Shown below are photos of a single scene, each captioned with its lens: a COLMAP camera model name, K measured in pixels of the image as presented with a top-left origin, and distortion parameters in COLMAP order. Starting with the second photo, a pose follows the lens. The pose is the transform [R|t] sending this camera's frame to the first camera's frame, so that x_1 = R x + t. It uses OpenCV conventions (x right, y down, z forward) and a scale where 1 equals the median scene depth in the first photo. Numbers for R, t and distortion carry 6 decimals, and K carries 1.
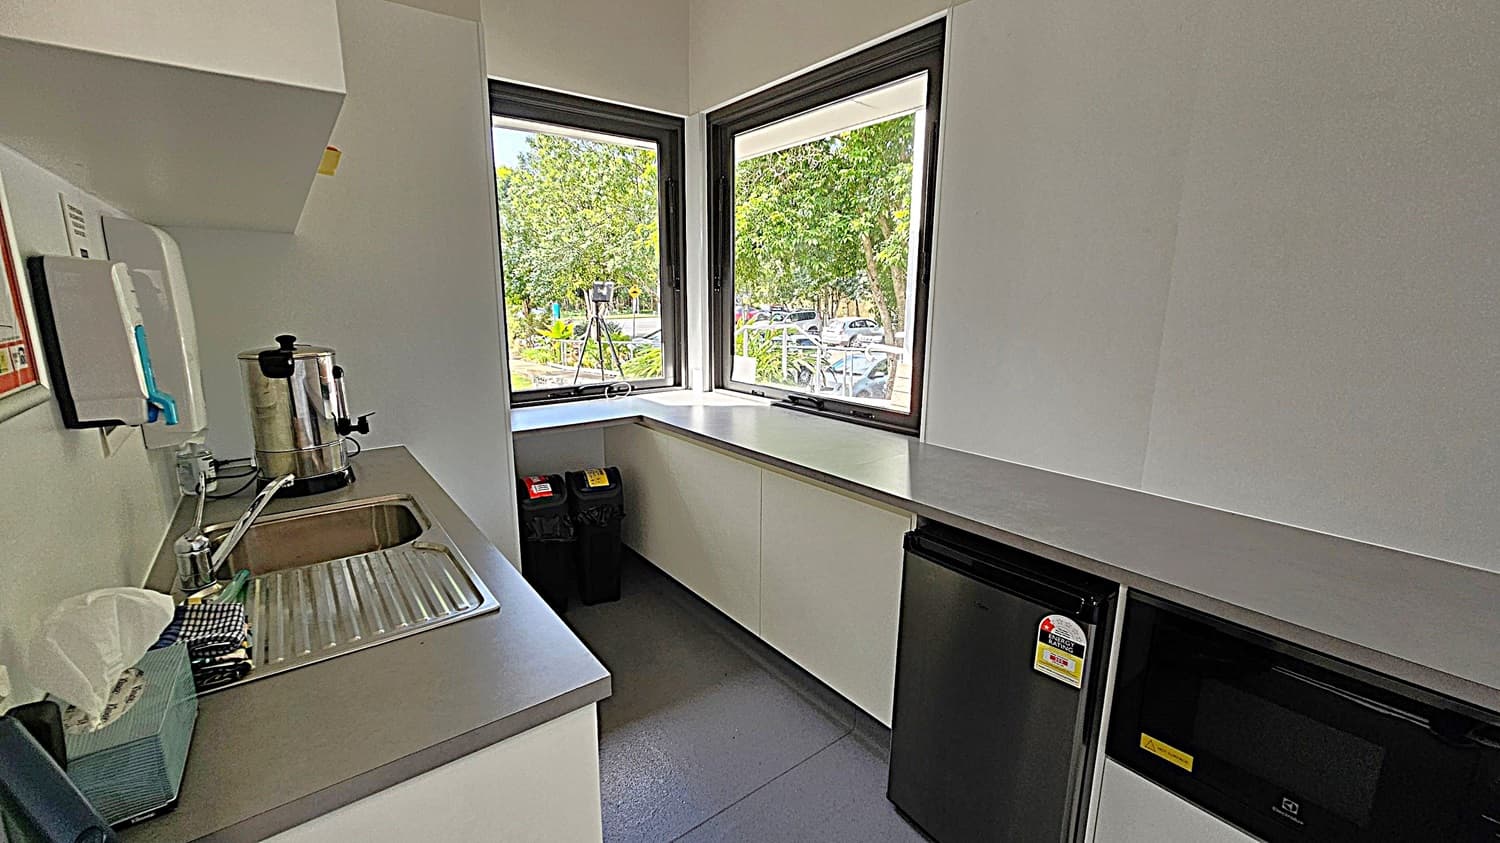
lens RADIAL K [[617.0, 0, 753.4], [0, 617.0, 424.1], [0, 0, 1]] dist [0.000089, 0.000103]
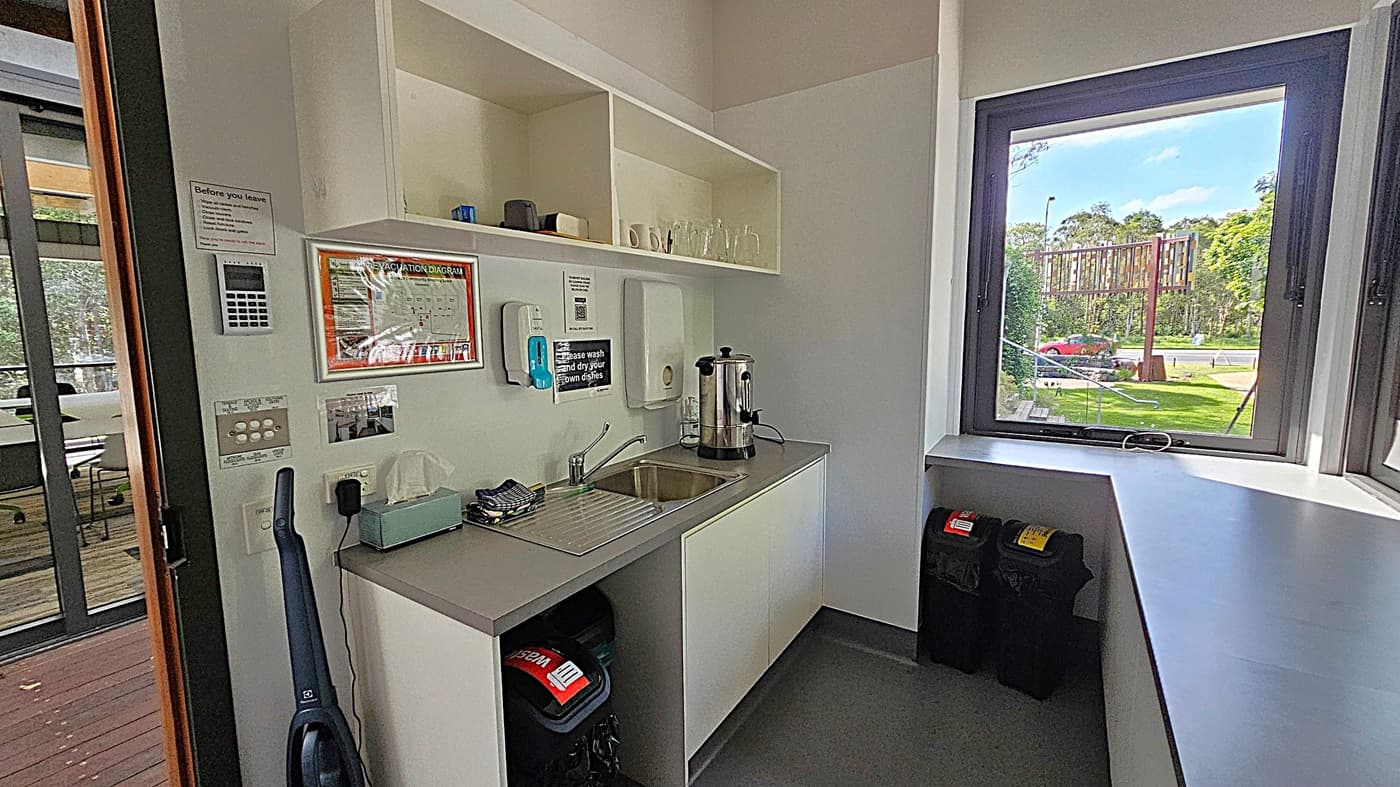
lens RADIAL K [[573.4, 0, 693.2], [0, 573.4, 387.8], [0, 0, 1]] dist [-0.000417, 0.000450]
pose [[0.324840, 0.106816, -0.939718, 0.306722], [-0.184758, 0.981625, 0.047713, -0.063301], [0.927547, 0.158121, 0.338606, 0.308723]]
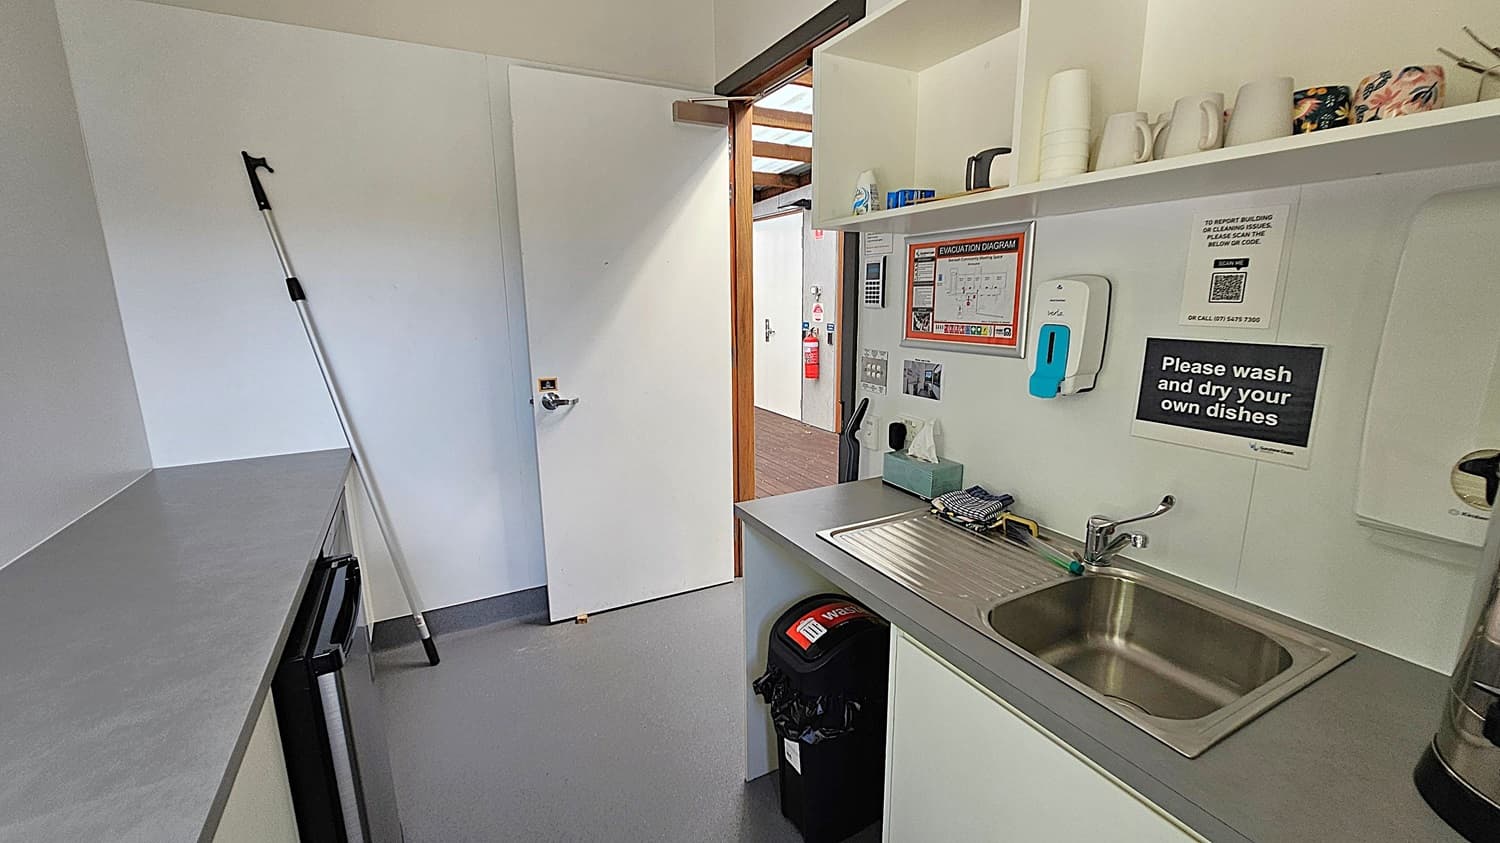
lens RADIAL K [[614.4, 0, 742.7], [0, 614.4, 415.3], [0, 0, 1]] dist [-0.000417, 0.000450]
pose [[-0.985097, -0.015502, 0.171302, -0.197462], [0.053834, 0.918106, 0.392662, -0.197457], [-0.163361, 0.396032, -0.903588, 0.869799]]
